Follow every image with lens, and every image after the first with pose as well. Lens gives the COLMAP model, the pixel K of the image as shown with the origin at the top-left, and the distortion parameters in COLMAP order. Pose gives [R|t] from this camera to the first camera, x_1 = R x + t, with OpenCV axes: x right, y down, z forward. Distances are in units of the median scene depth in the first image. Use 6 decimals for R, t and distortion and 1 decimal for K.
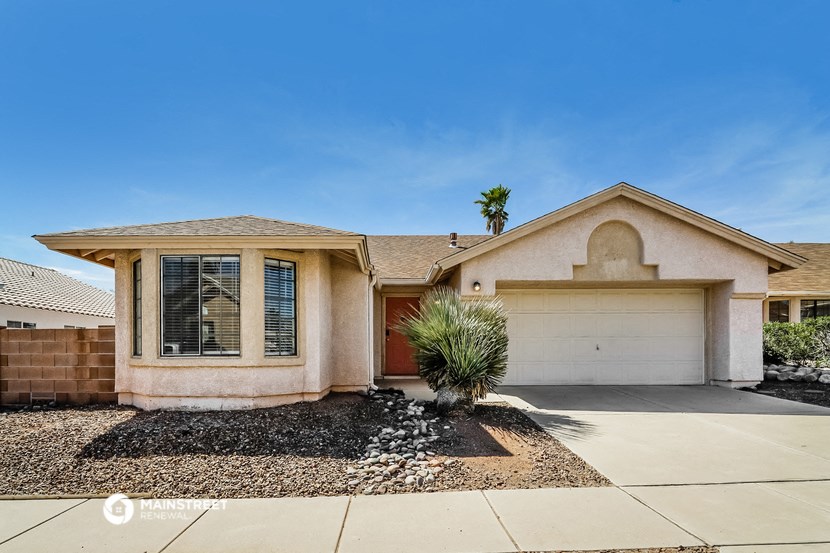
lens RADIAL K [[653.6, 0, 415.0], [0, 653.6, 276.5], [0, 0, 1]] dist [-0.002065, -0.001406]
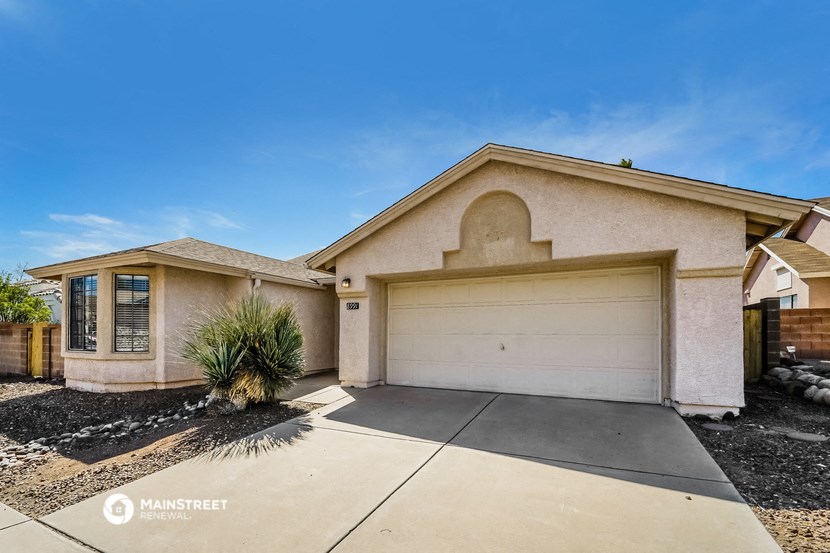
lens RADIAL K [[527.7, 0, 415.0], [0, 527.7, 276.5], [0, 0, 1]] dist [0.001730, -0.001507]
pose [[0.768642, -0.057940, -0.637049, 0.656955], [0.069969, 0.997529, -0.006303, 0.017191], [0.635841, -0.039729, 0.770797, 0.438241]]
